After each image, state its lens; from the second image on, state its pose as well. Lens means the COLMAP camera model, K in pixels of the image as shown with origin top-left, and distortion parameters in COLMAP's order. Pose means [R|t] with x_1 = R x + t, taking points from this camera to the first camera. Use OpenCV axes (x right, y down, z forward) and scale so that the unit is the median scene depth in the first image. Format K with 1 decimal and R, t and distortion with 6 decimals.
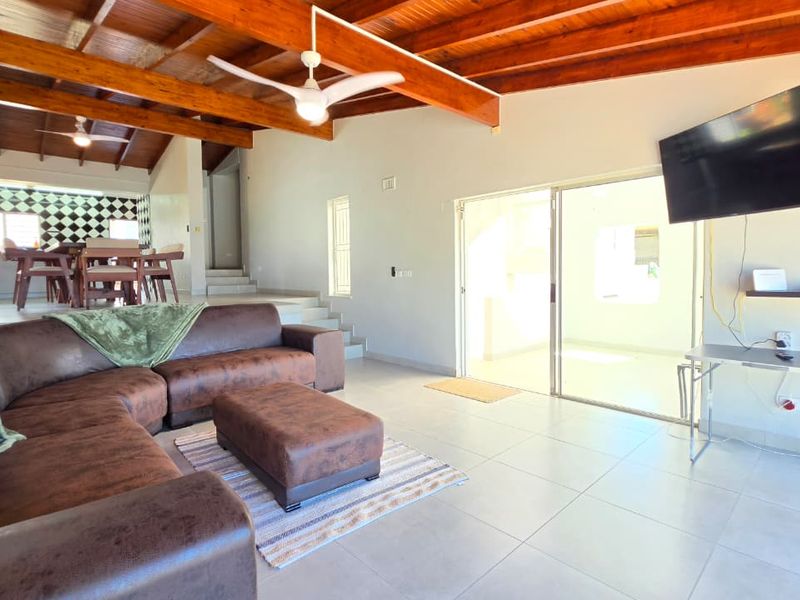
lens RADIAL K [[429.6, 0, 402.6], [0, 429.6, 293.4], [0, 0, 1]] dist [-0.000114, 0.000510]
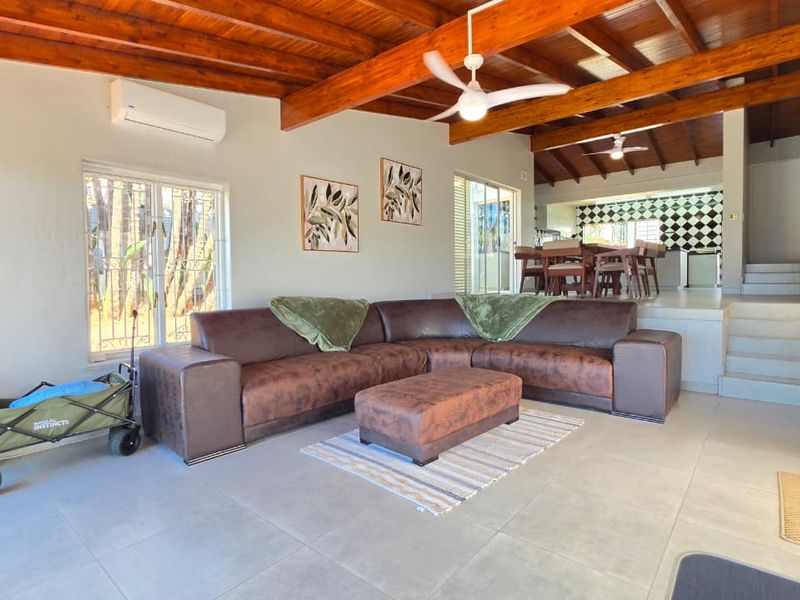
lens RADIAL K [[429.6, 0, 407.4], [0, 429.6, 298.5], [0, 0, 1]] dist [-0.000114, 0.000510]
pose [[0.119909, 0.056468, -0.991178, 0.359938], [-0.036753, 0.997949, 0.052407, -0.009895], [0.992104, 0.030145, 0.121738, 0.318314]]
